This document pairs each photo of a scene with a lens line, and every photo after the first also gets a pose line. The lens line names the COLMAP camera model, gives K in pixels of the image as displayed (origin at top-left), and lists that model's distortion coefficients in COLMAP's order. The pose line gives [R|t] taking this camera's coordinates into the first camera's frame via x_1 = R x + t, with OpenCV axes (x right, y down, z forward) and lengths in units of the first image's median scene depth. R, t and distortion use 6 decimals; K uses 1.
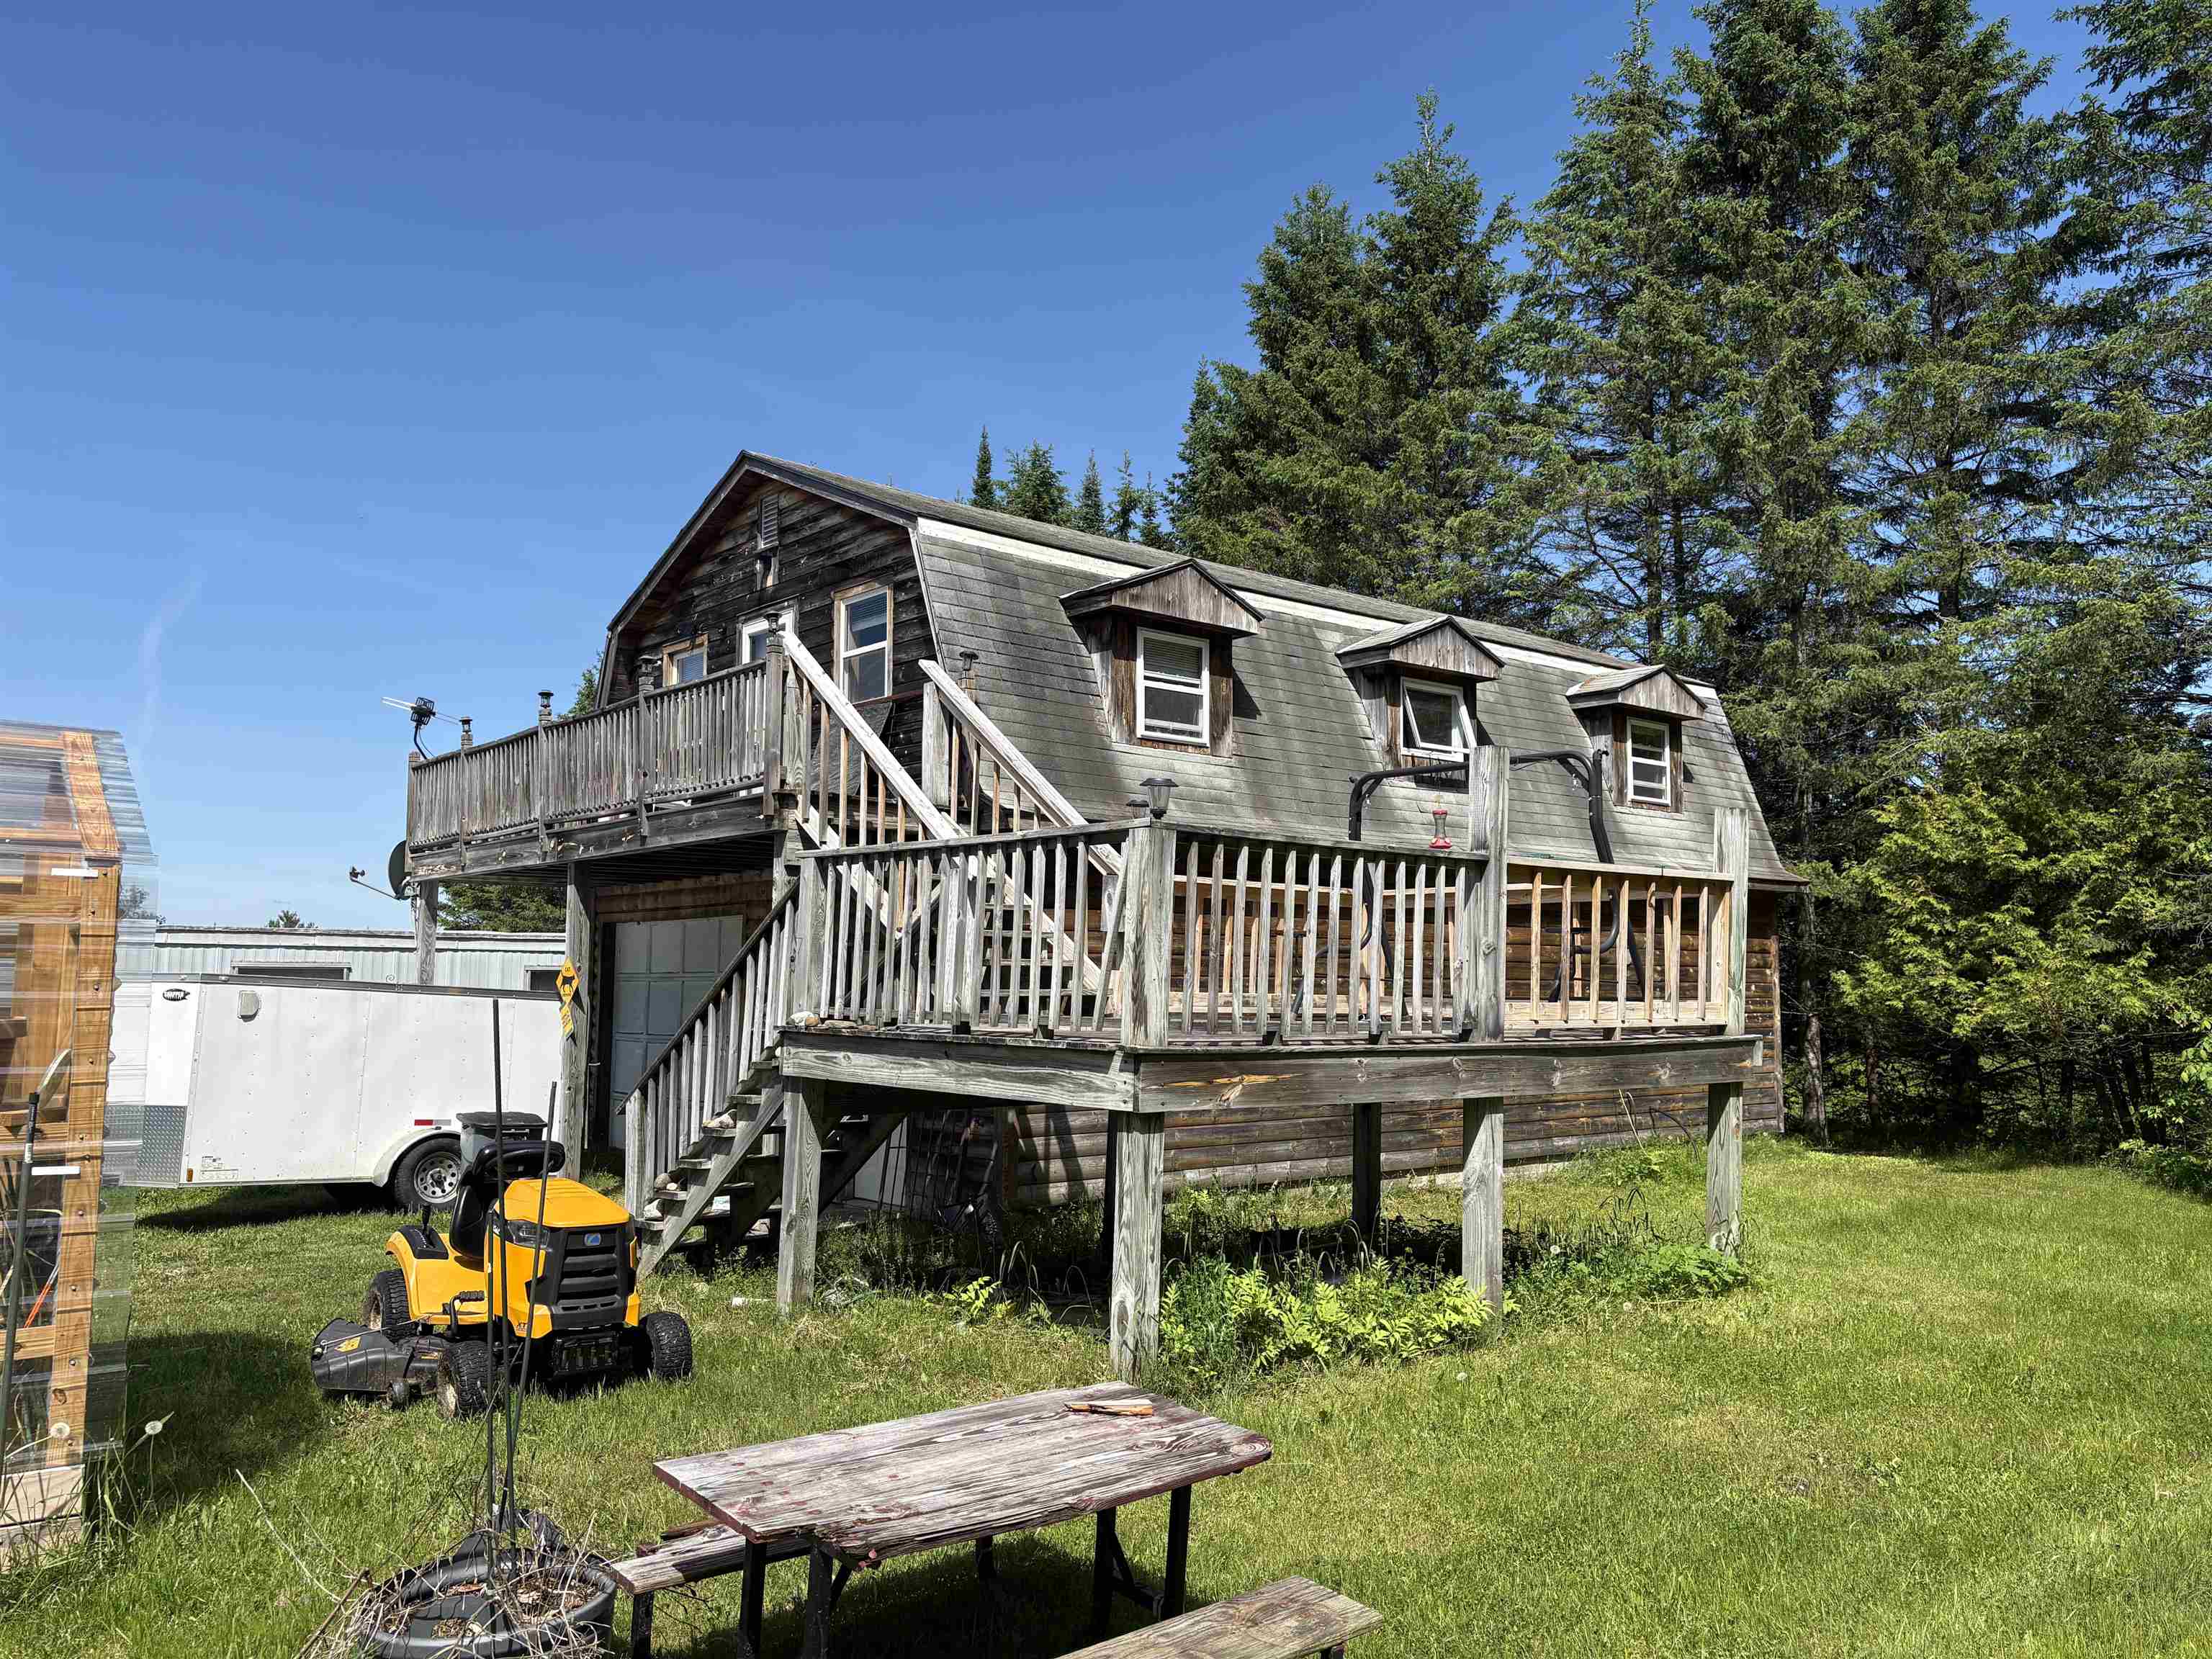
lens RADIAL K [[1690.3, 0, 1111.2], [0, 1690.3, 850.1], [0, 0, 1]] dist [0.054381, -0.037380]
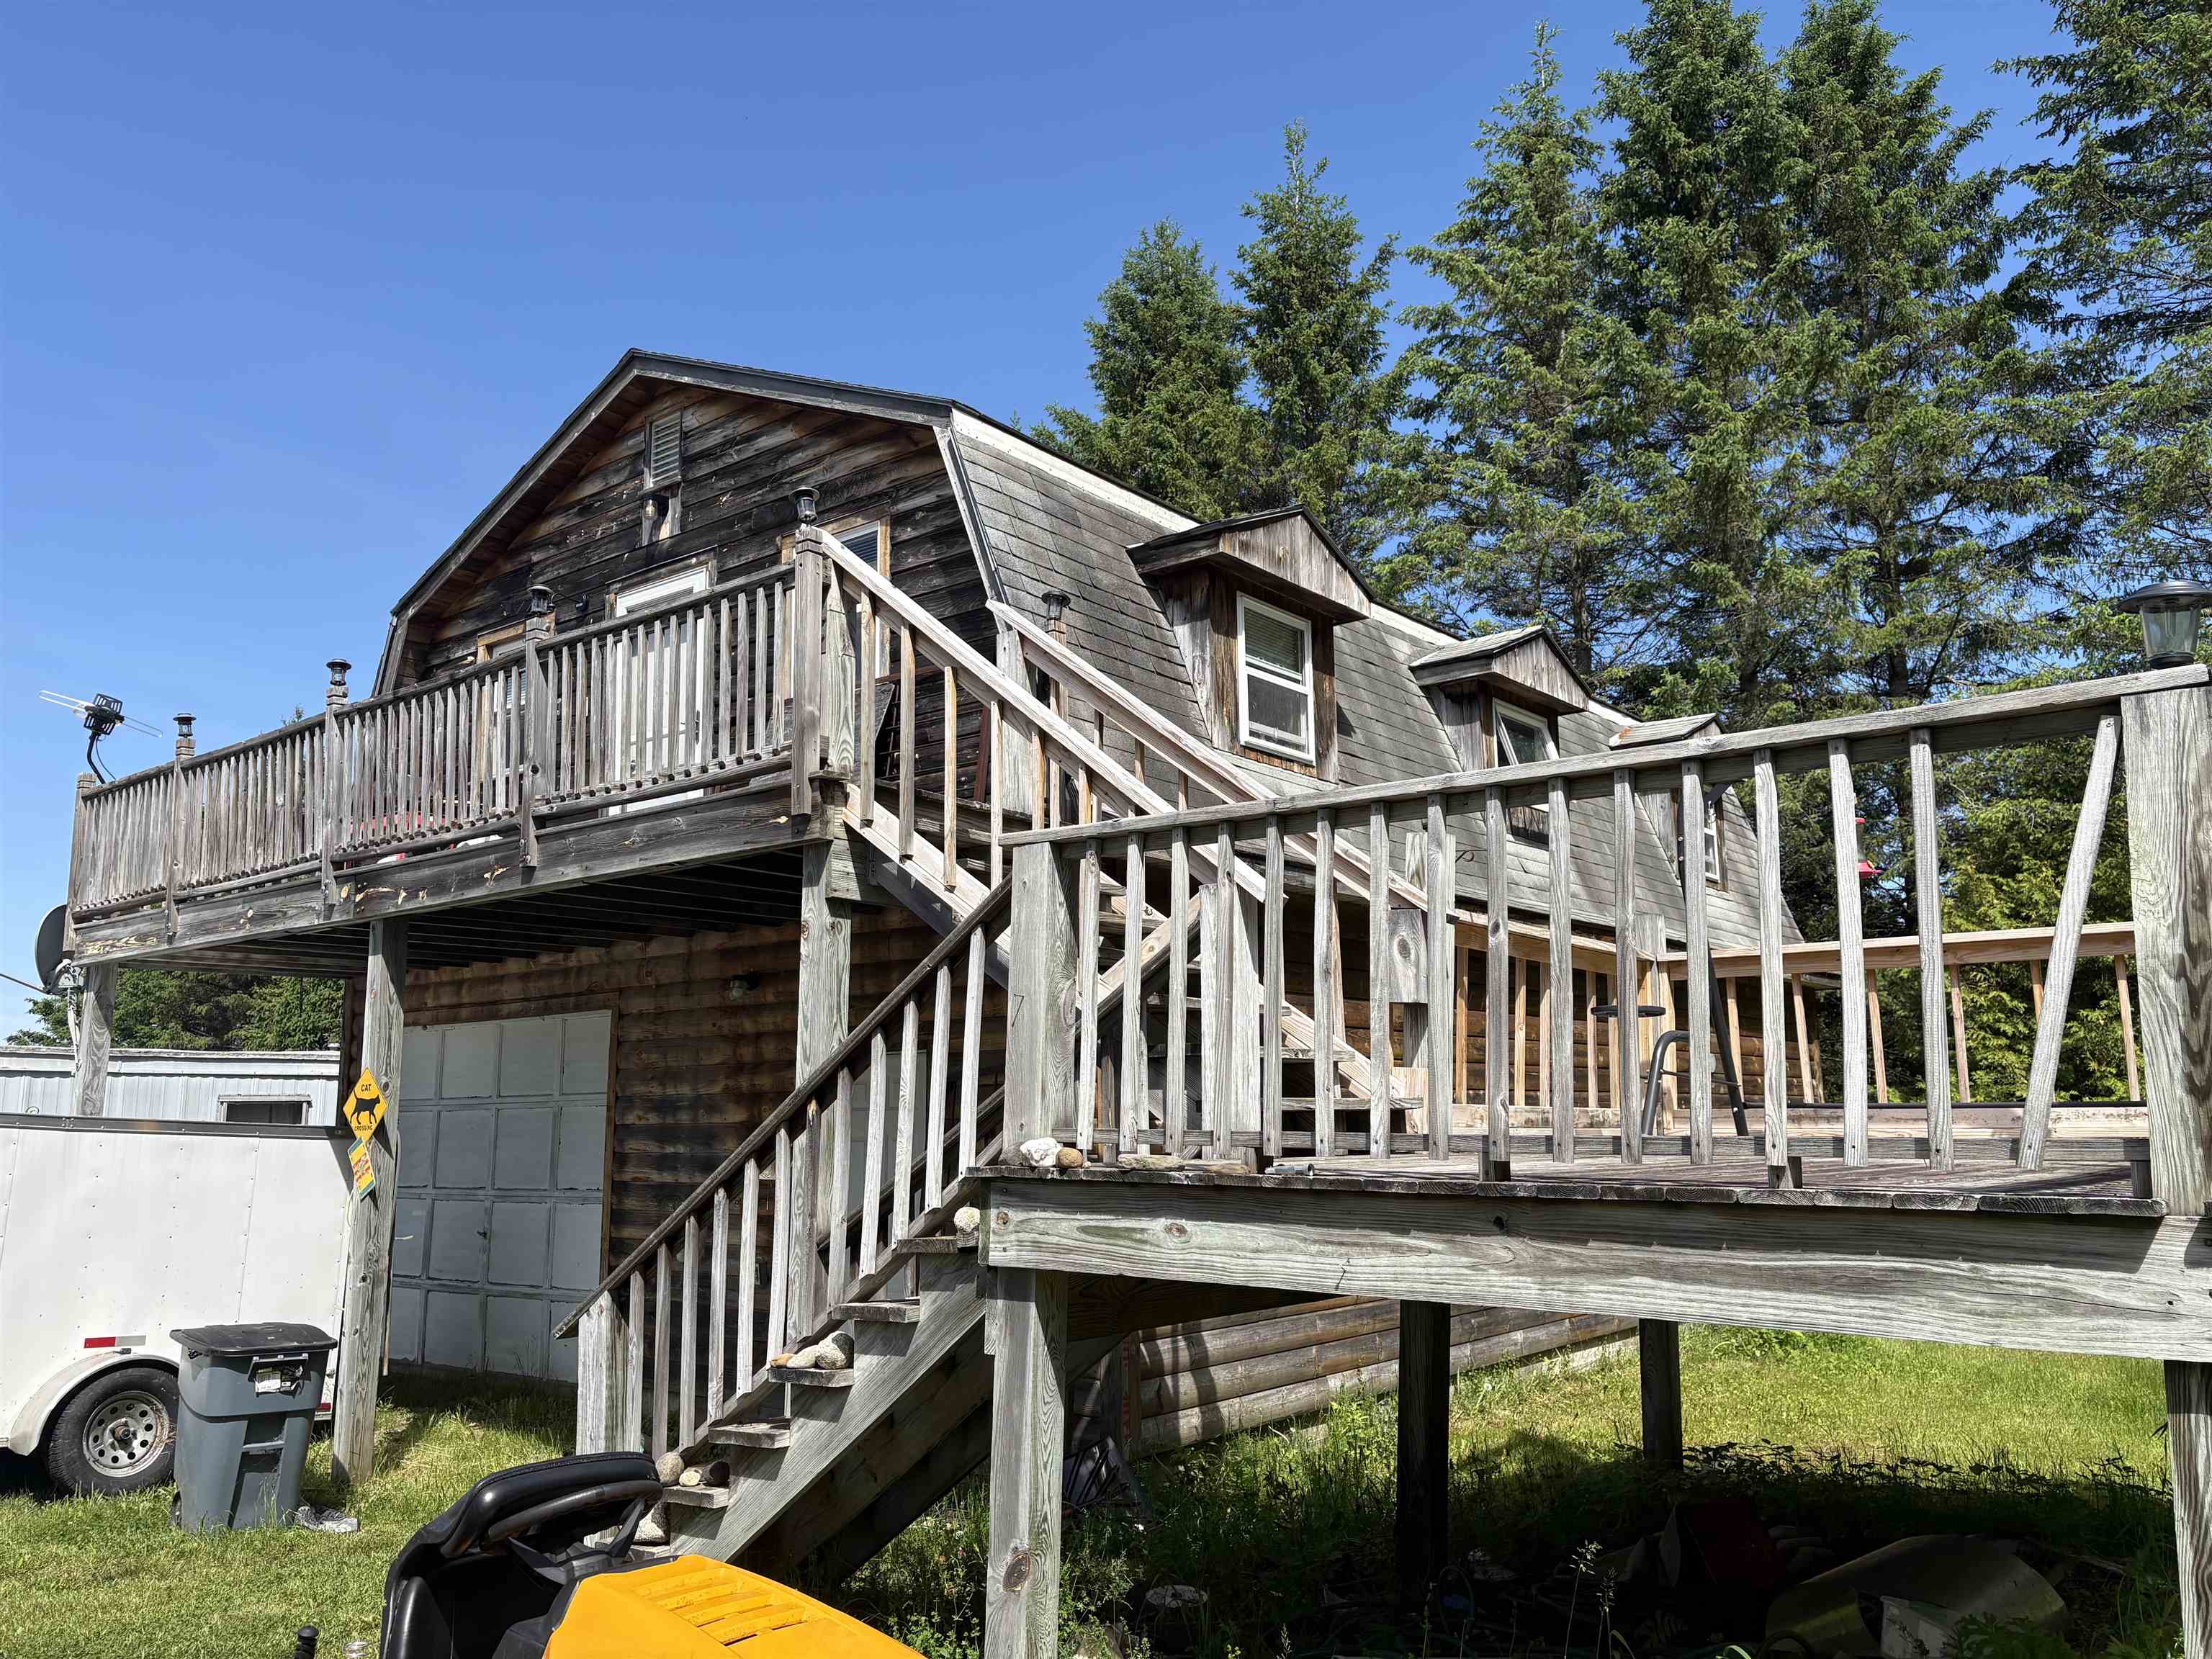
lens RADIAL K [[1690.3, 0, 1082.1], [0, 1690.3, 837.0], [0, 0, 1]] dist [0.054381, -0.037380]
pose [[0.983828, 0.016145, 0.178385, -0.163975], [-0.000630, 0.996235, -0.086690, 0.030584], [-0.179113, 0.085176, 0.980134, 0.304954]]
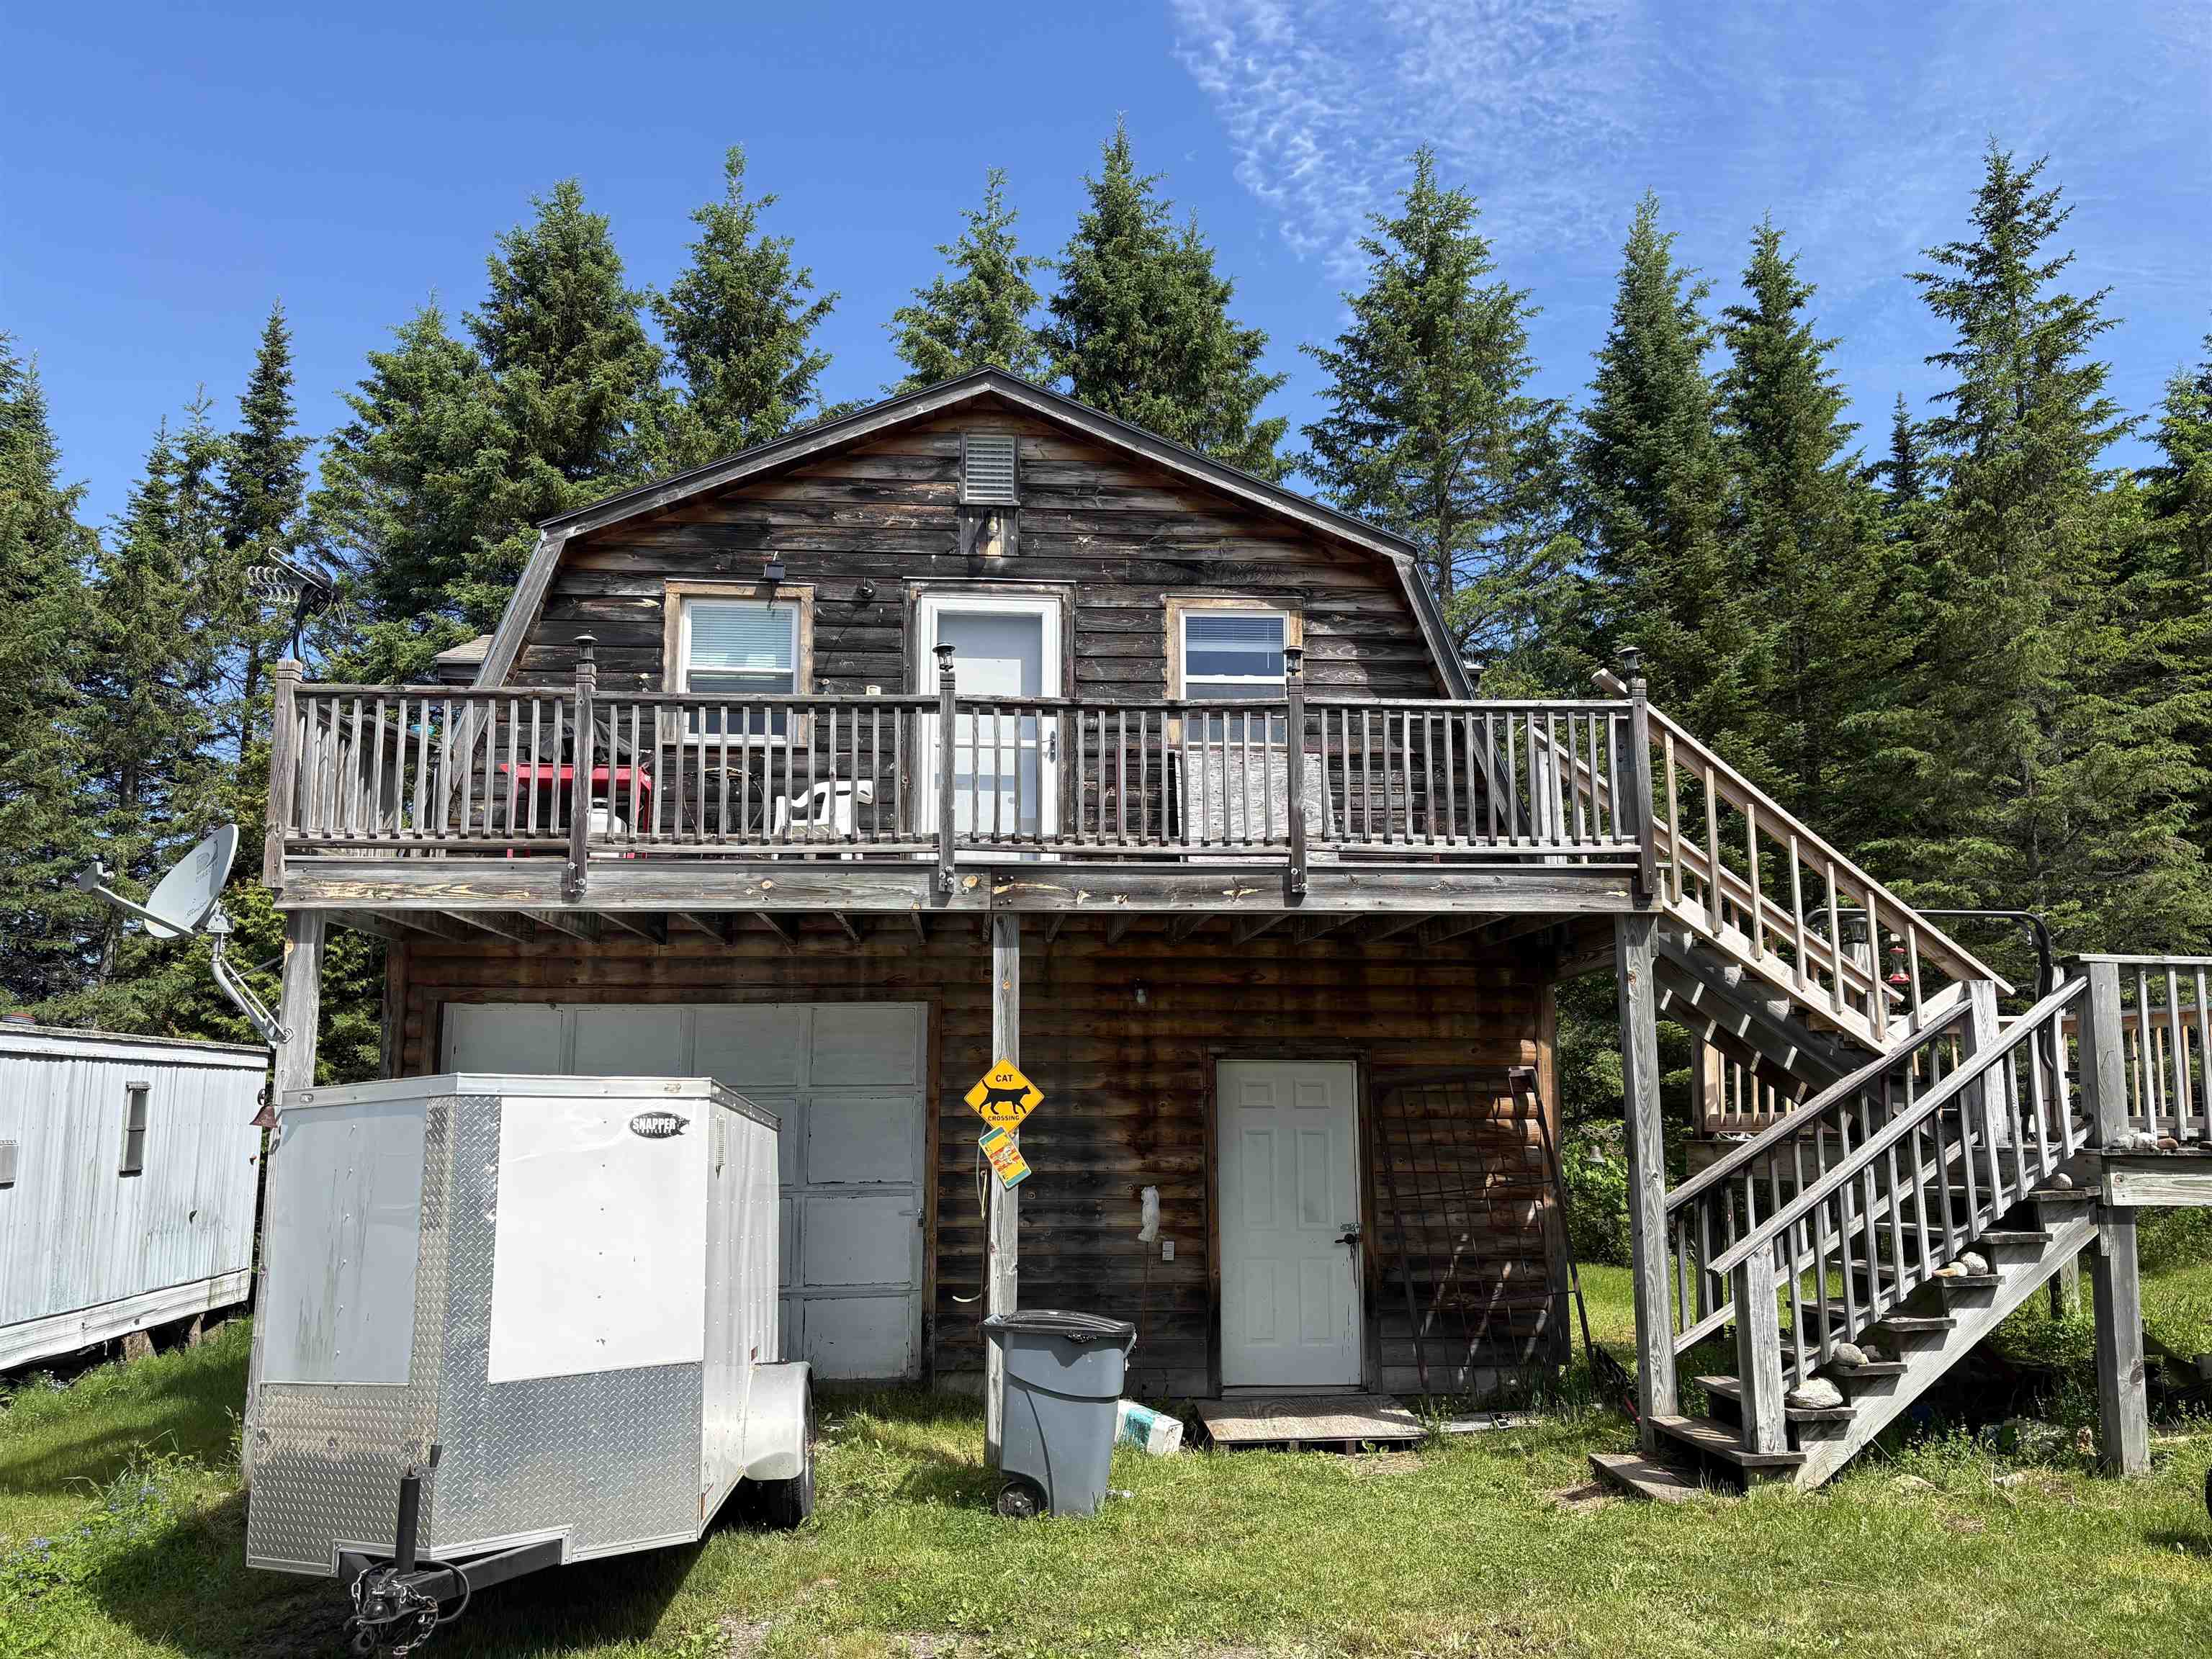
lens RADIAL K [[1690.3, 0, 1096.4], [0, 1690.3, 834.2], [0, 0, 1]] dist [0.054381, -0.037380]
pose [[0.584700, 0.124410, 0.801653, -0.791282], [-0.060376, 0.992104, -0.109930, 0.044686], [-0.809000, 0.015876, 0.587595, 0.567815]]
